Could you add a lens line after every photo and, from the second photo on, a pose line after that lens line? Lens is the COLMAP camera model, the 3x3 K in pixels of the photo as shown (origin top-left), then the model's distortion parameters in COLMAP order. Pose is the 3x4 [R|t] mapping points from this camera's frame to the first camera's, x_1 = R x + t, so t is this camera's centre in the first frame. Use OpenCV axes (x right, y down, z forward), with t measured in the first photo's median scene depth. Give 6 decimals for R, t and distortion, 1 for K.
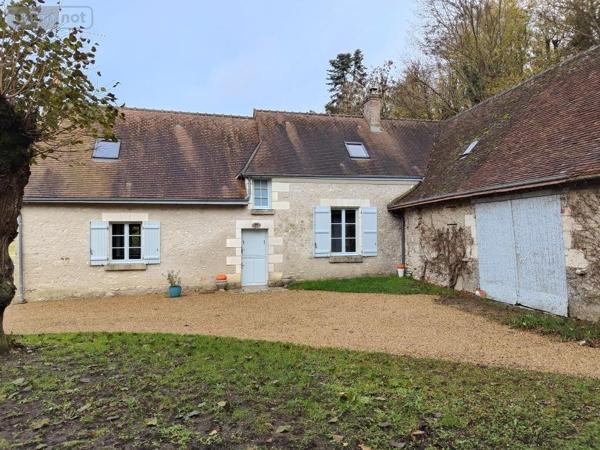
lens RADIAL K [[408.8, 0, 300.0], [0, 408.8, 225.0], [0, 0, 1]] dist [-0.000771, -0.000337]
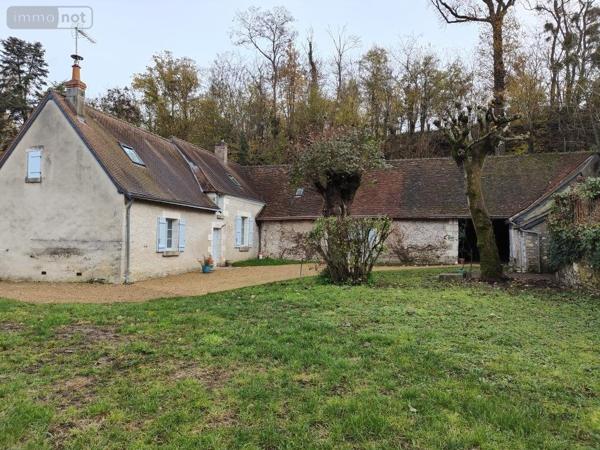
lens RADIAL K [[408.8, 0, 300.0], [0, 408.8, 225.0], [0, 0, 1]] dist [-0.000771, -0.000337]
pose [[0.480523, 0.048645, 0.875632, -1.291431], [-0.030268, 0.998785, -0.038877, 0.047373], [-0.876460, -0.007822, 0.481411, 0.017481]]
